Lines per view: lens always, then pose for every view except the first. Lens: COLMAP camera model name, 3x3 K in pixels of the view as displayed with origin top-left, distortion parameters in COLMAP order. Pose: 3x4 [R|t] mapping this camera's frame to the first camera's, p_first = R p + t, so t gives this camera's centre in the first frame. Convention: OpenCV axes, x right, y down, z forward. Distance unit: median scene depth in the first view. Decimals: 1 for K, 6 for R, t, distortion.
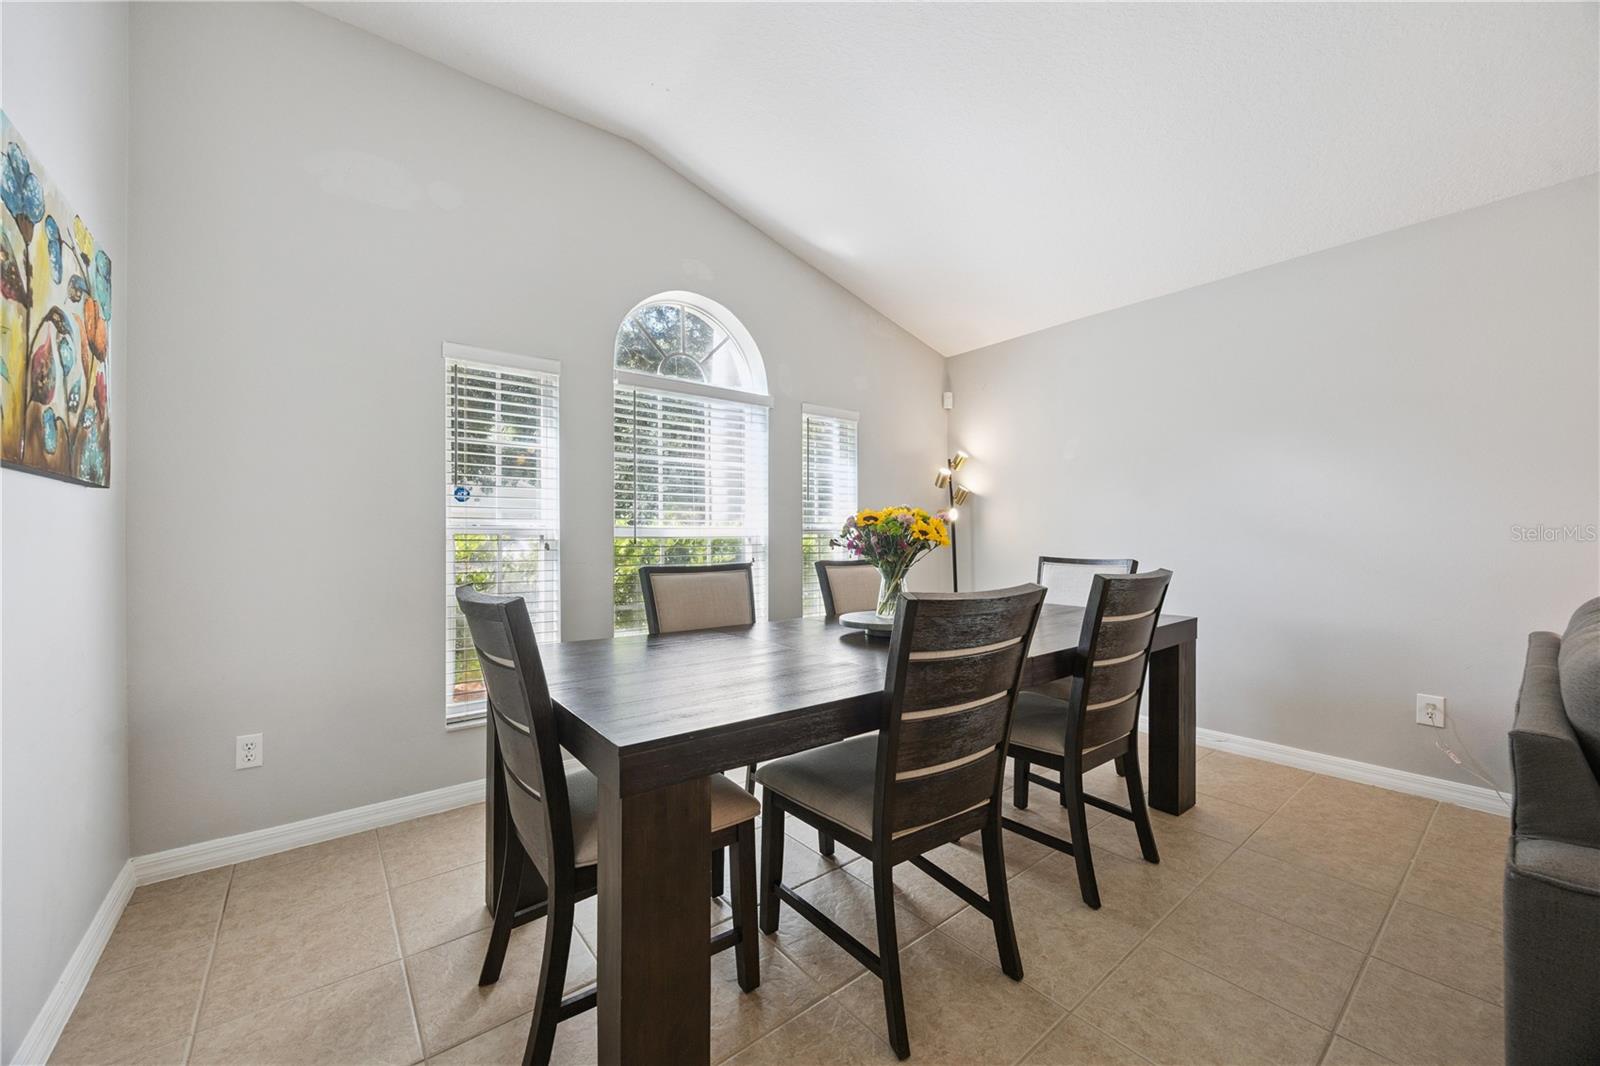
lens RADIAL K [[608.2, 0, 800.0], [0, 608.2, 533.0], [0, 0, 1]] dist [-0.002903, -0.000132]
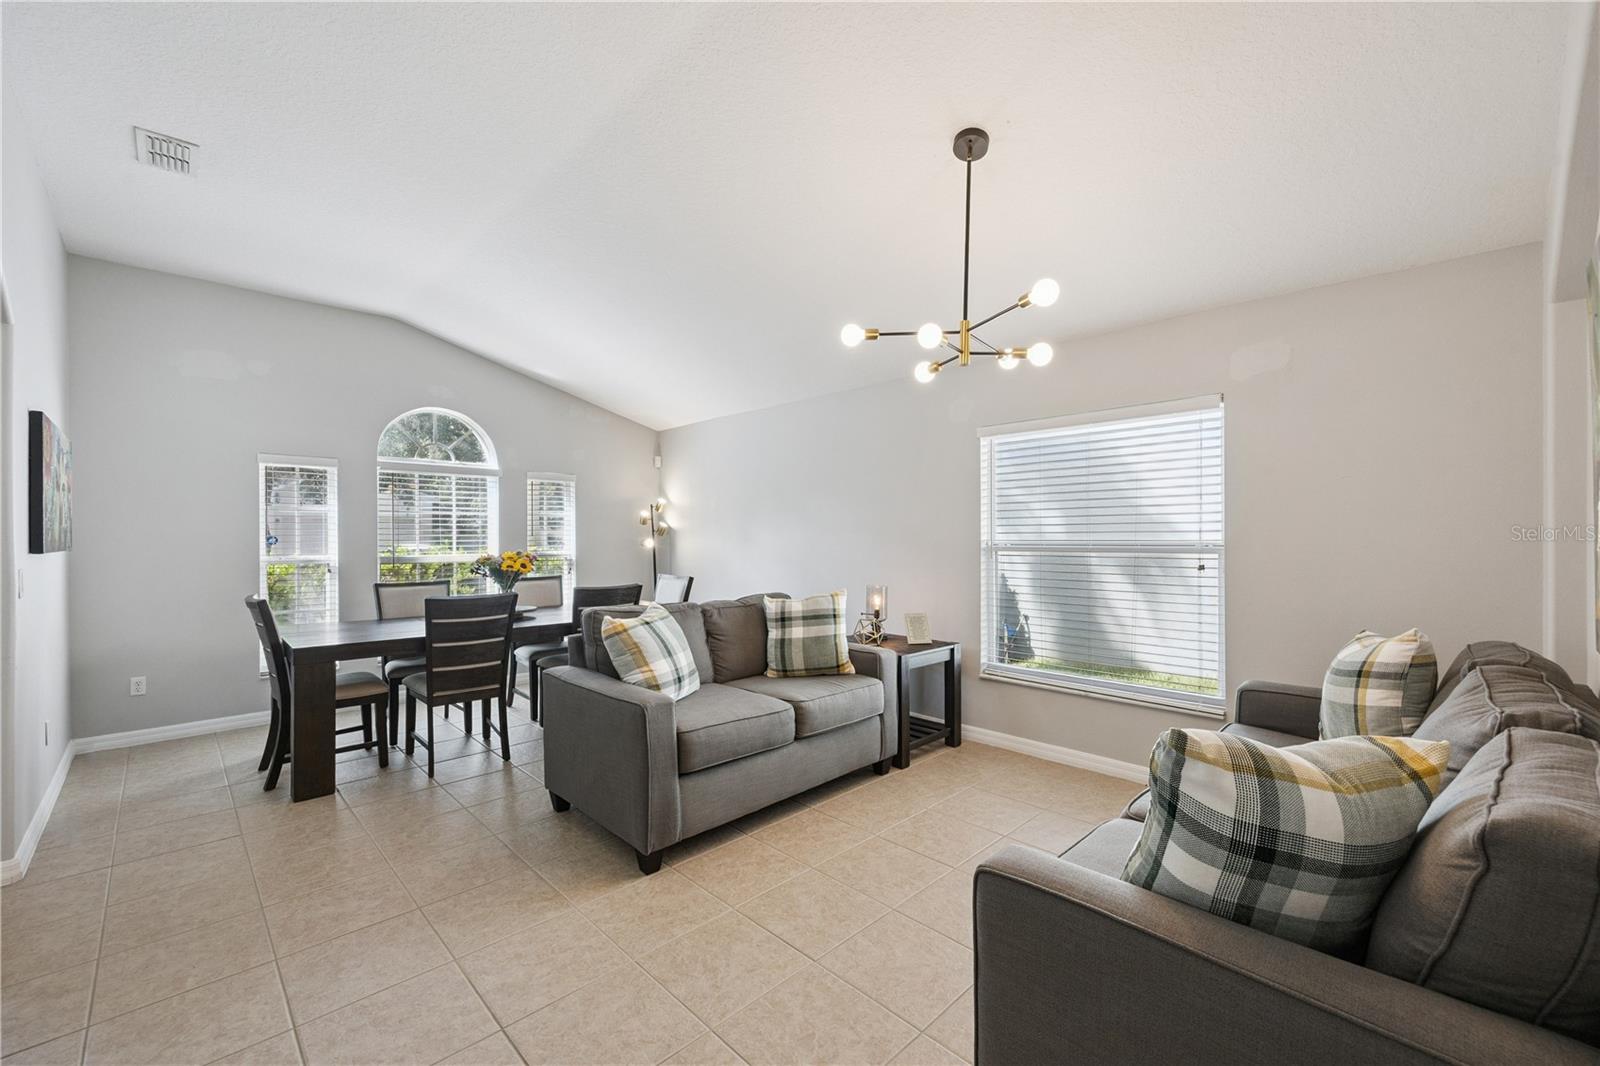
lens RADIAL K [[648.9, 0, 804.1], [0, 648.9, 537.6], [0, 0, 1]] dist [0.000964, 0.000196]
pose [[0.994690, -0.000420, 0.102913, 0.991455], [-0.000117, 0.999986, 0.005213, -0.112362], [-0.102914, -0.005197, 0.994677, -1.286258]]
